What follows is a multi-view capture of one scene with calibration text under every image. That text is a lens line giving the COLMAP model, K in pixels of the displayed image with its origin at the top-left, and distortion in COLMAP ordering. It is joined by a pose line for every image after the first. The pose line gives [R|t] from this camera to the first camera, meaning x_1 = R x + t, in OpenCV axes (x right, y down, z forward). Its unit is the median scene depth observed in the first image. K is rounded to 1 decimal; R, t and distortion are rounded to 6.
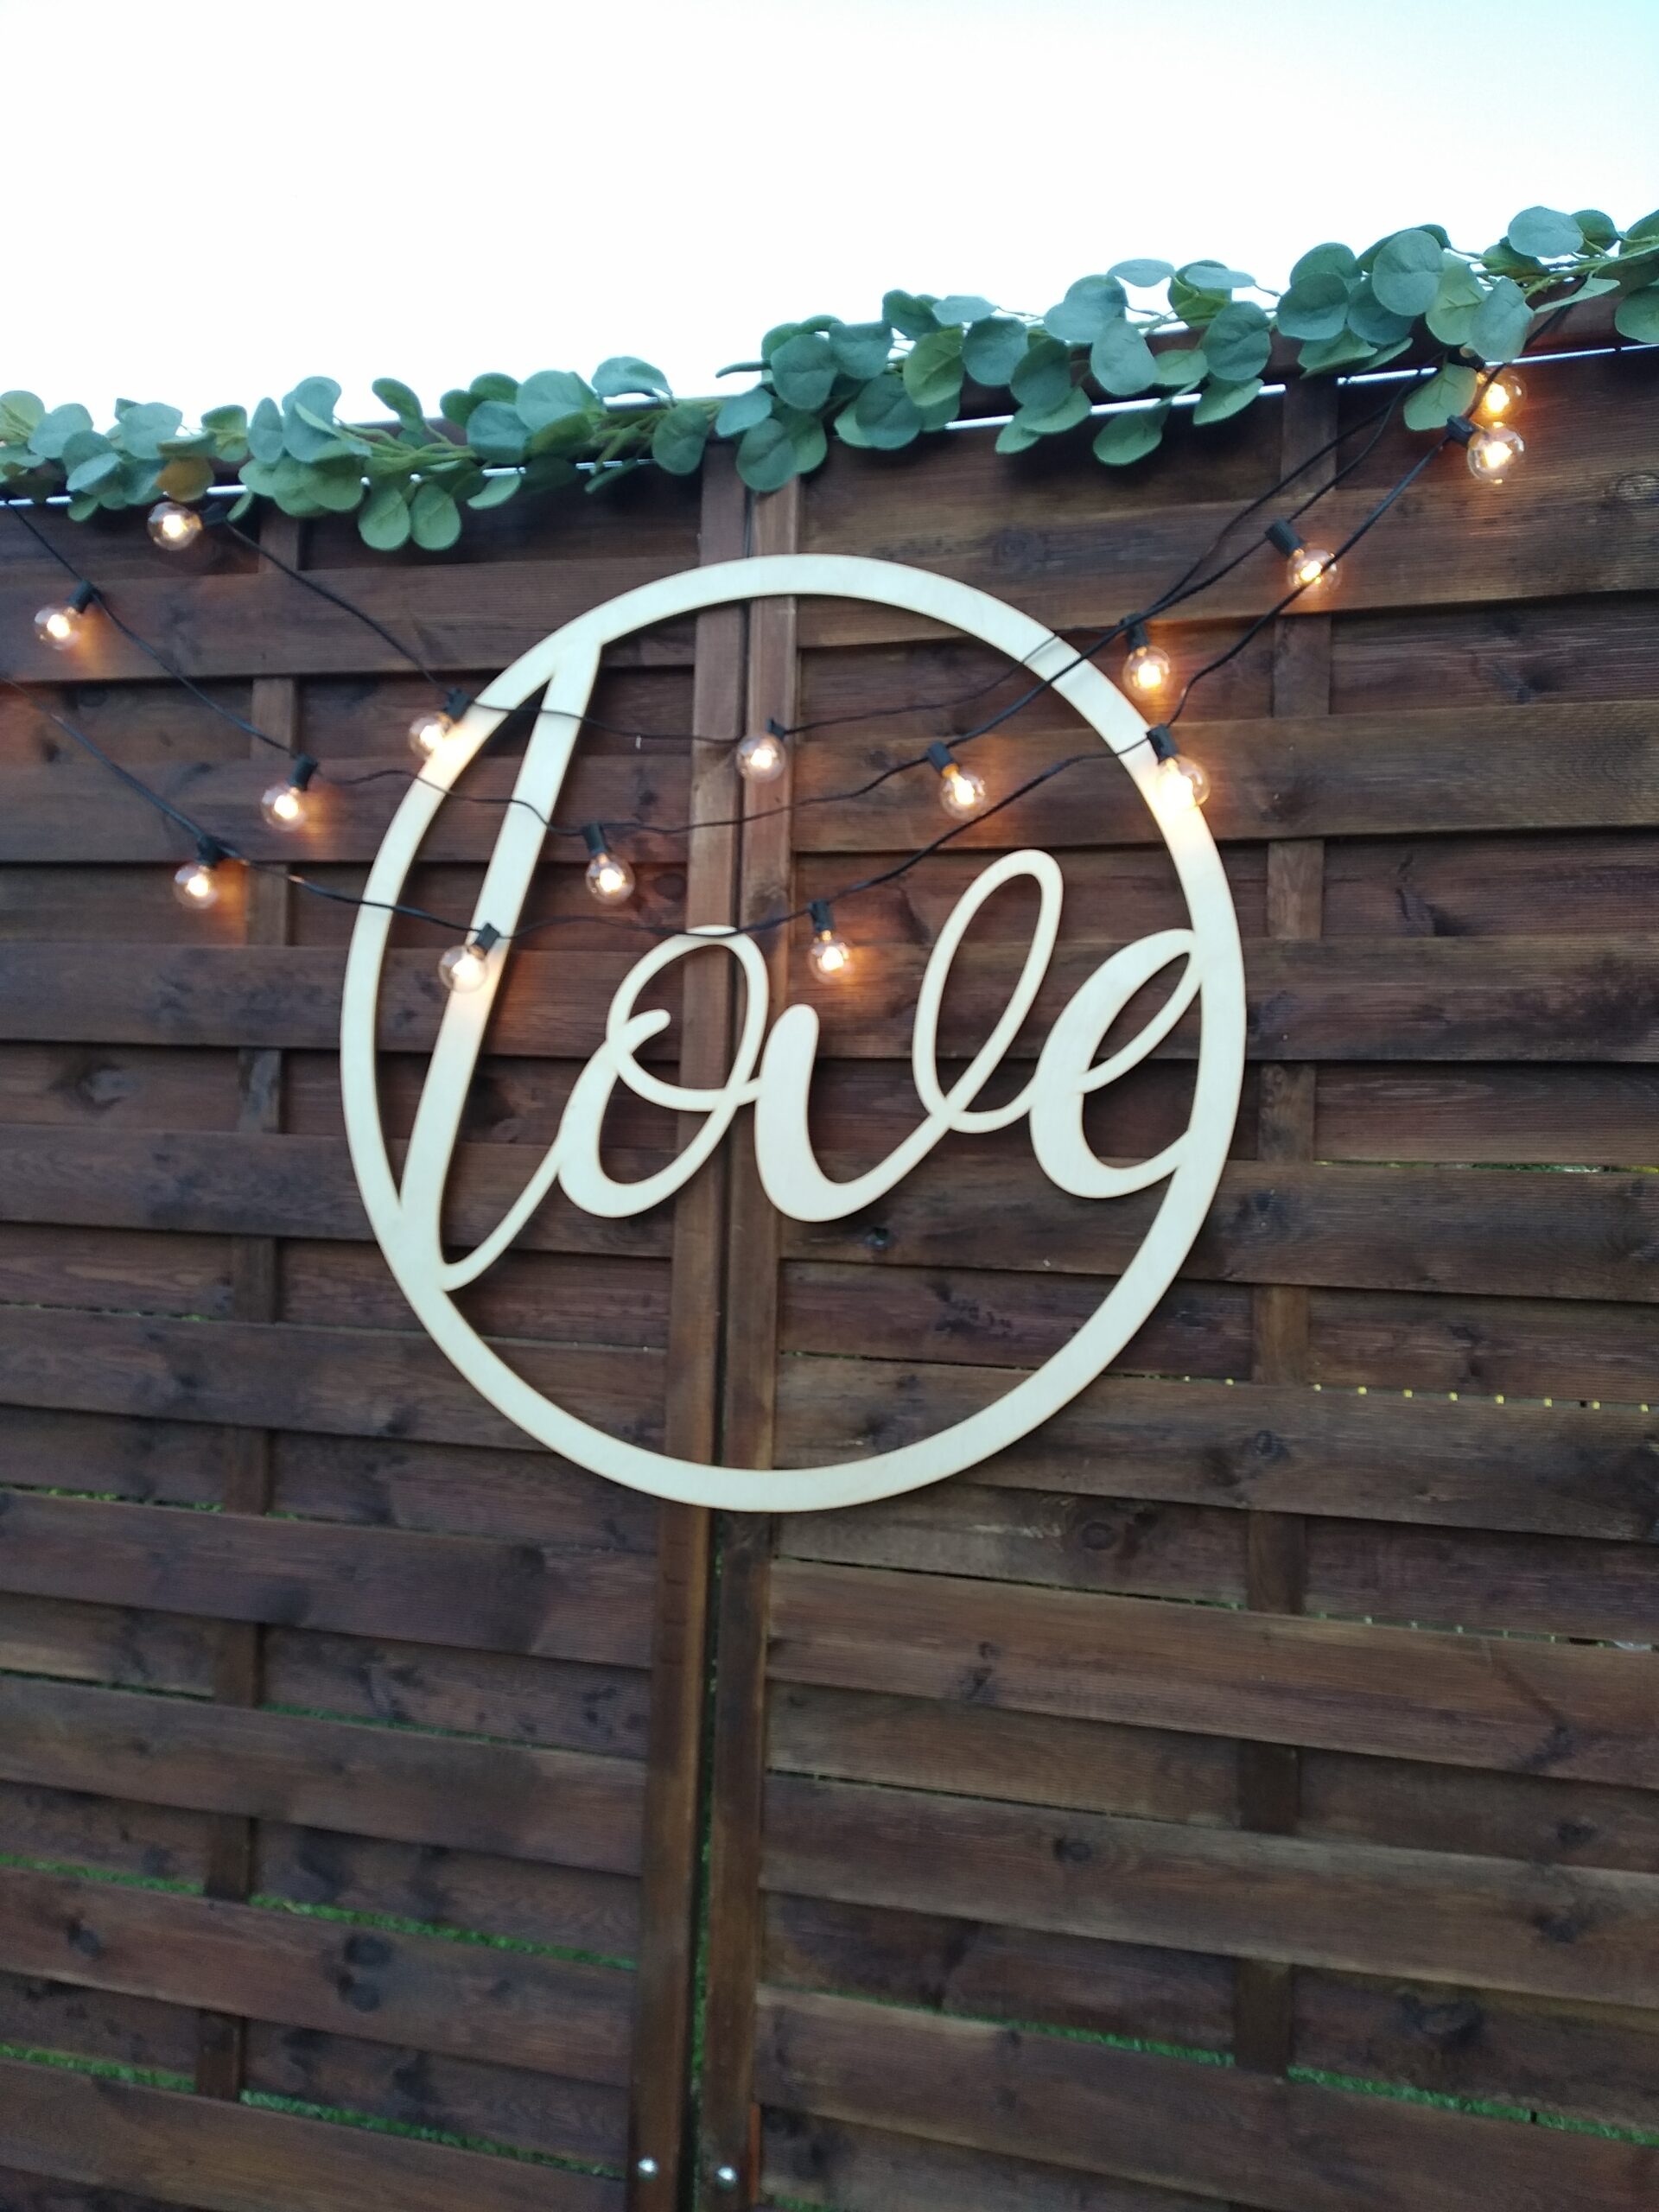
lens RADIAL K [[1732.7, 0, 818.0], [0, 1732.7, 1096.8], [0, 0, 1]] dist [0.033128, -0.062206]
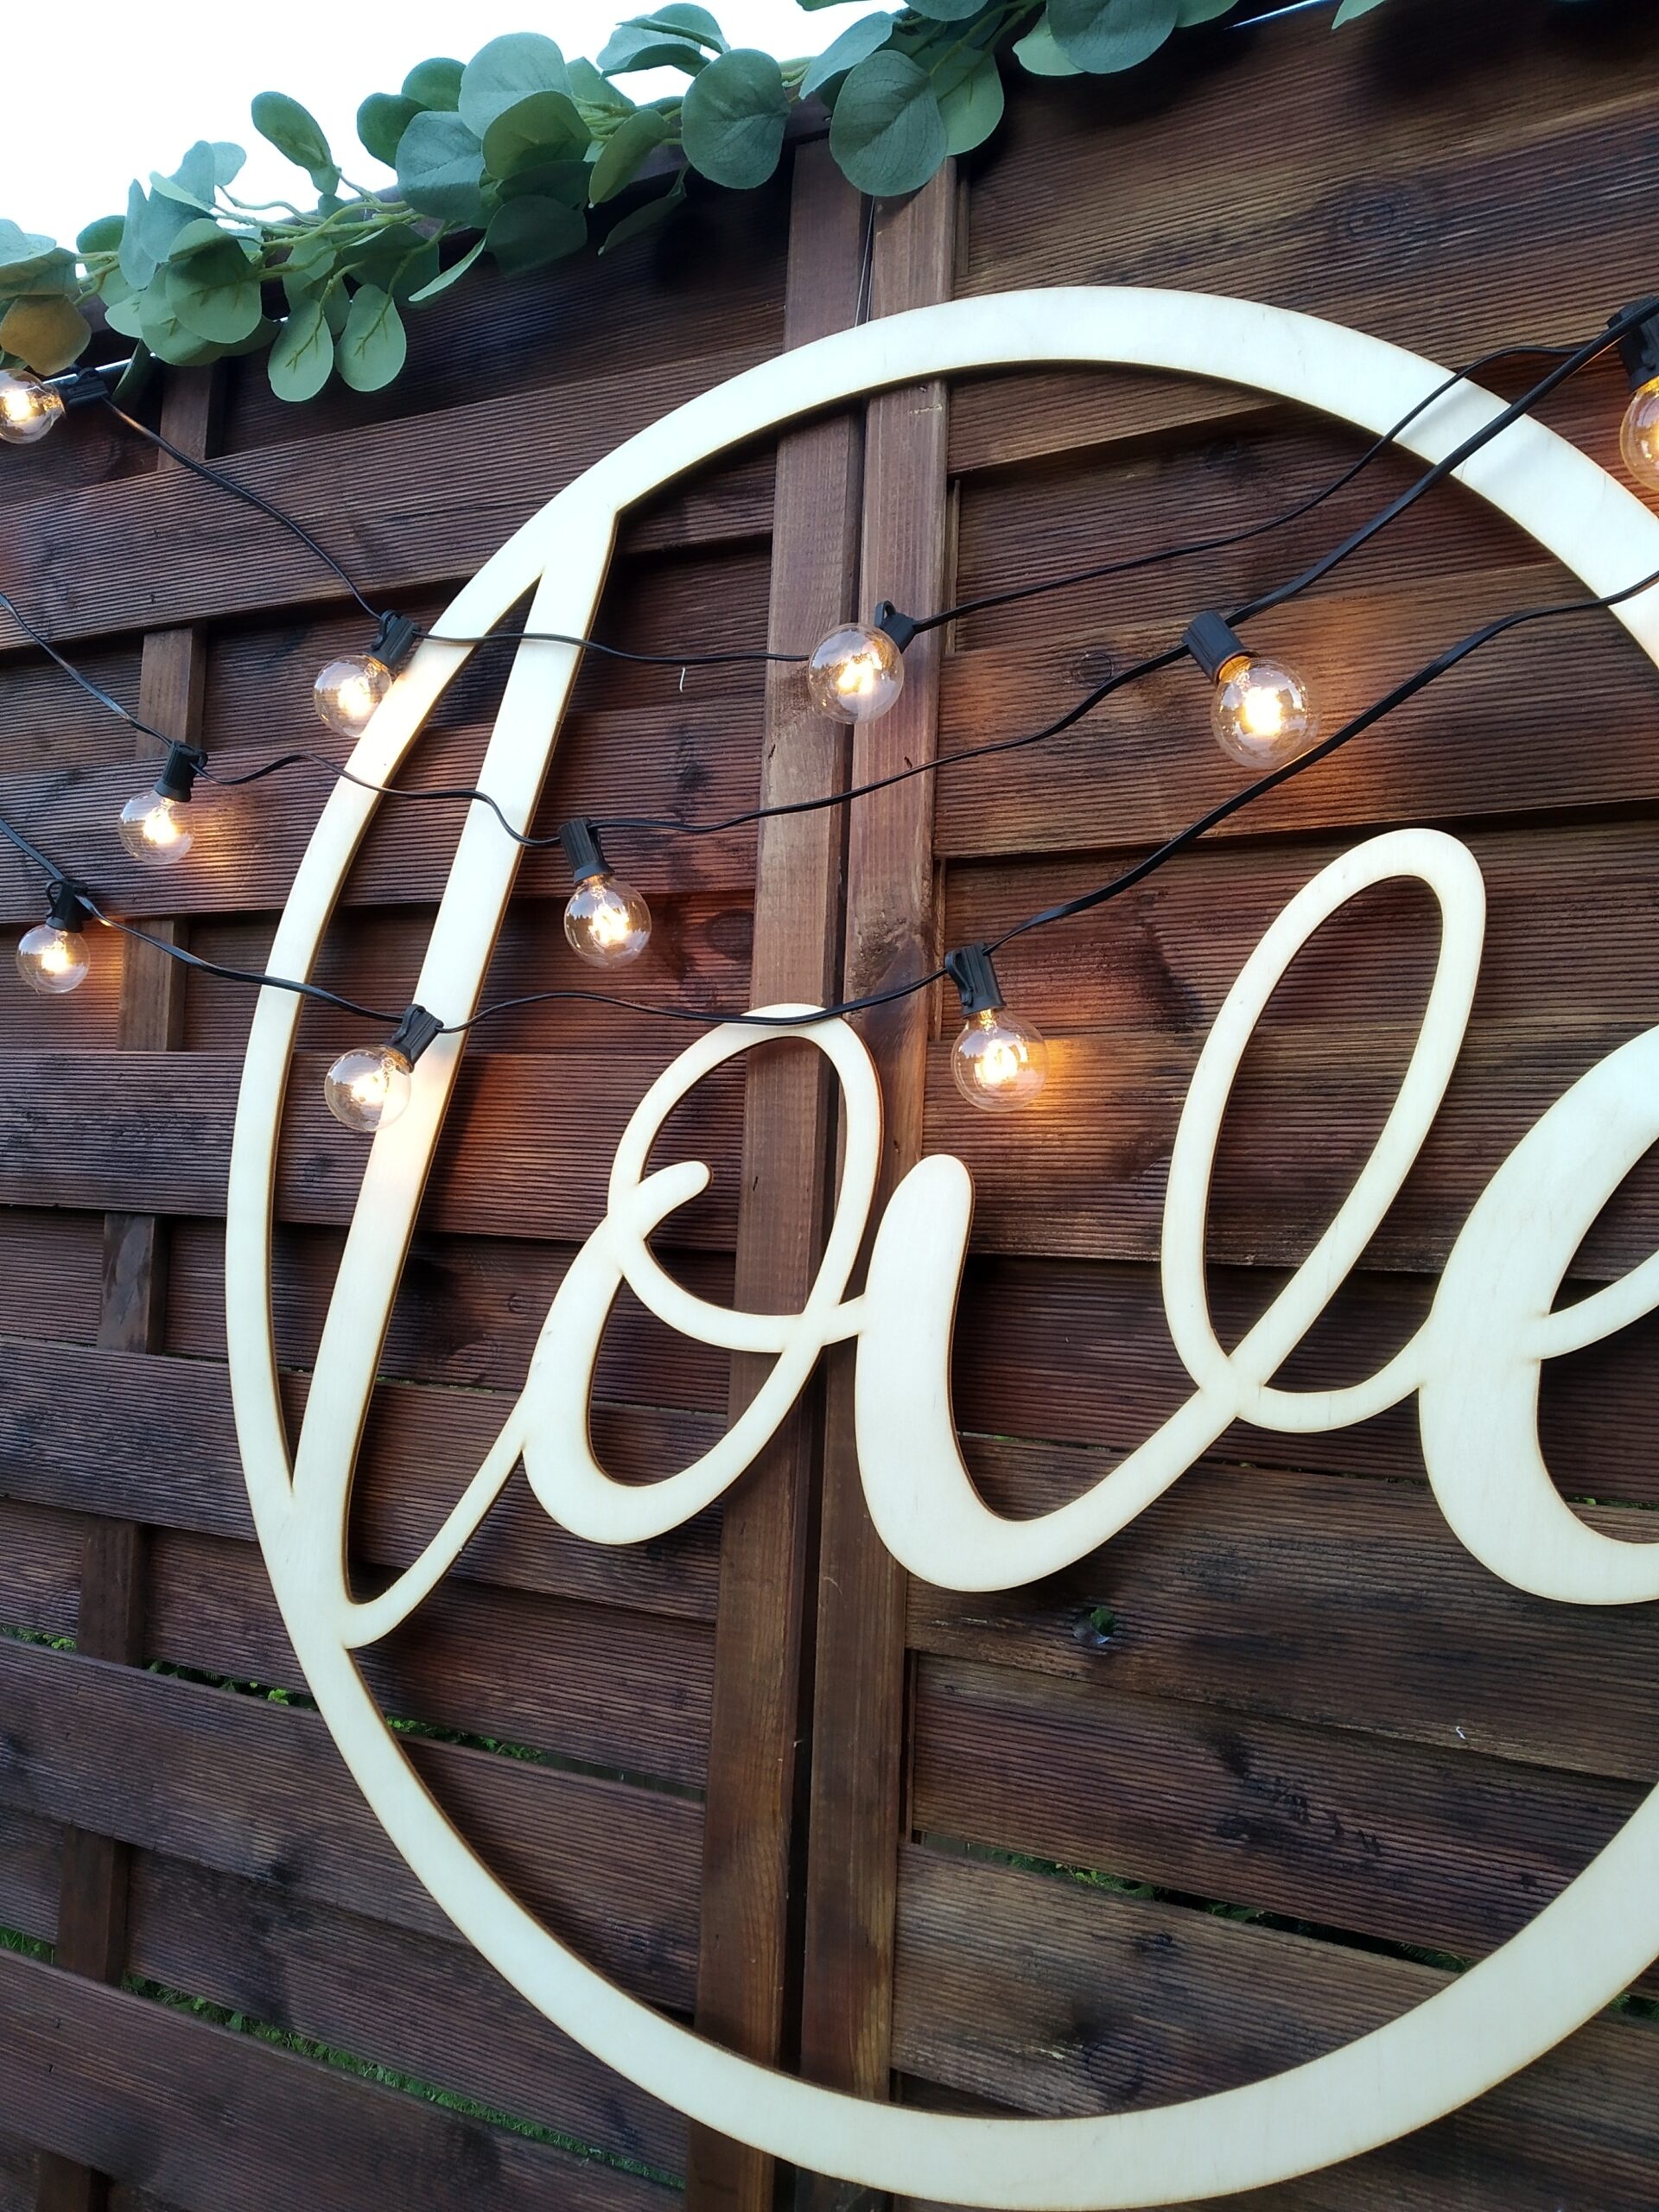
lens RADIAL K [[1732.7, 0, 812.3], [0, 1732.7, 1103.6], [0, 0, 1]] dist [0.033128, -0.062206]
pose [[0.971493, -0.005011, -0.237017, 0.072648], [-0.007075, 0.998718, -0.050114, -0.041060], [0.236964, 0.050363, 0.970212, 0.487359]]
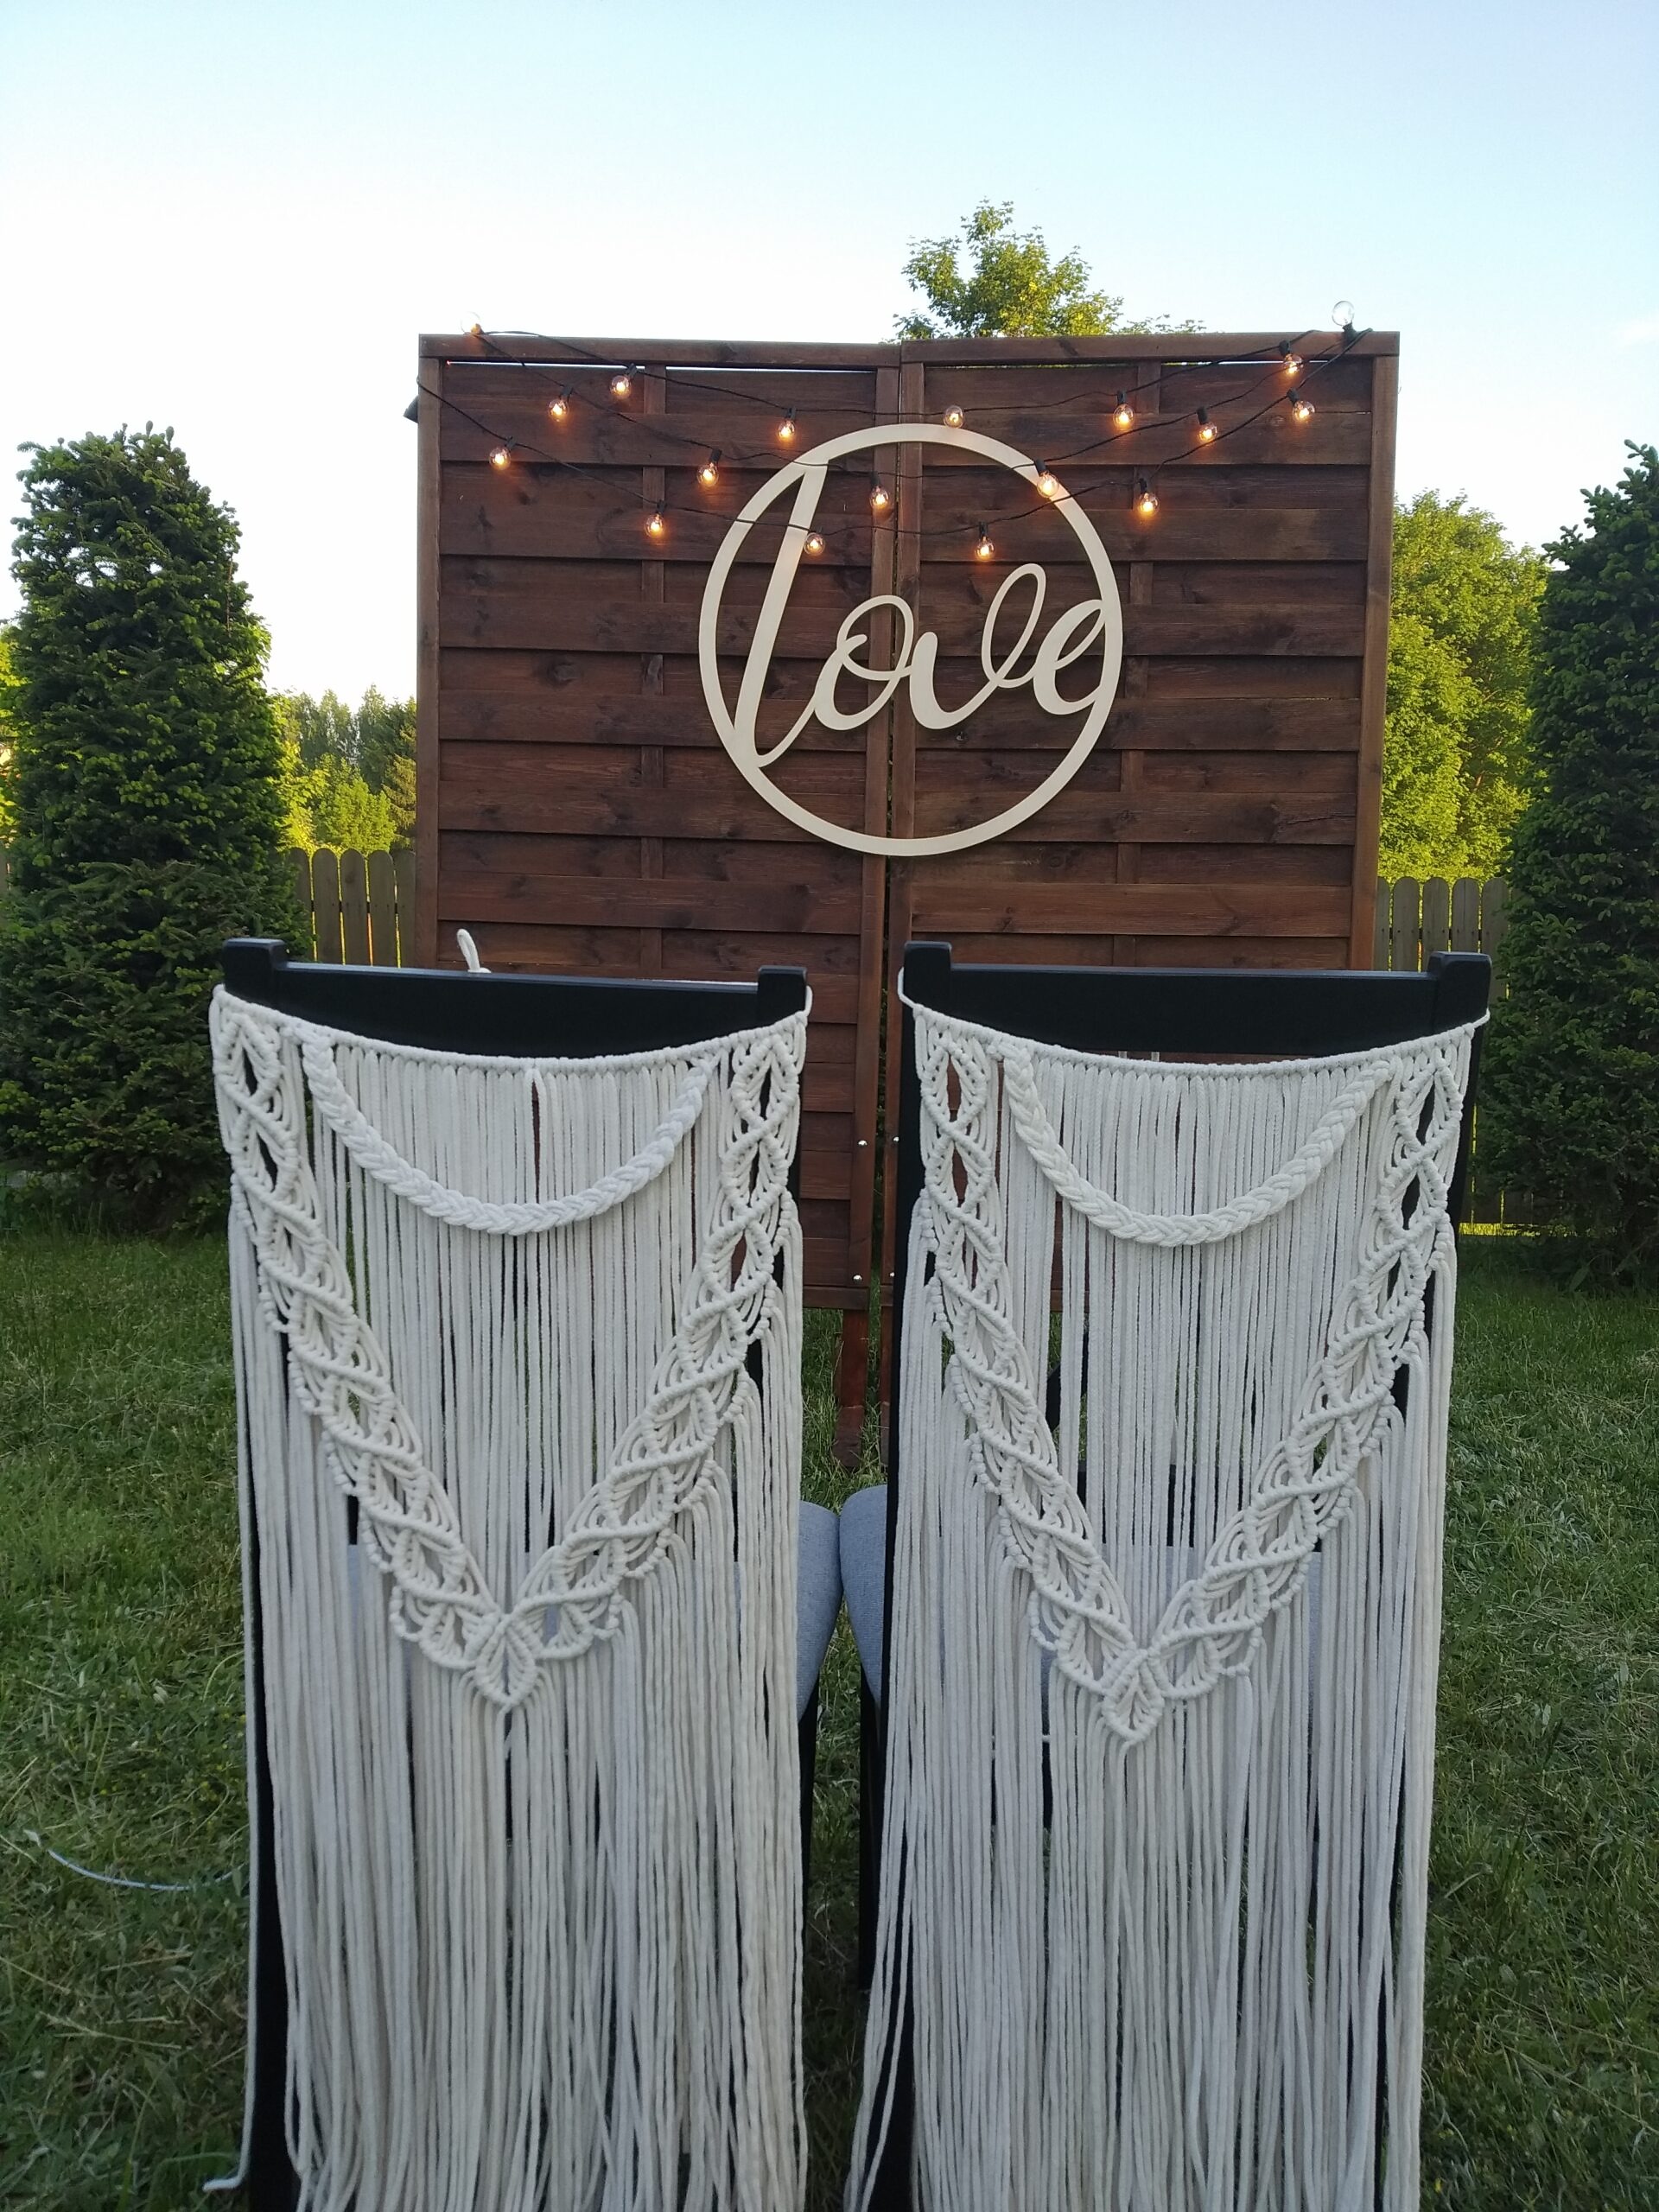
lens RADIAL K [[1732.7, 0, 832.2], [0, 1732.7, 1055.0], [0, 0, 1]] dist [0.033128, -0.062206]
pose [[0.969955, -0.043021, 0.239452, -0.684069], [0.008884, 0.989848, 0.141852, 0.166830], [-0.243124, -0.135462, 0.960490, -1.191694]]
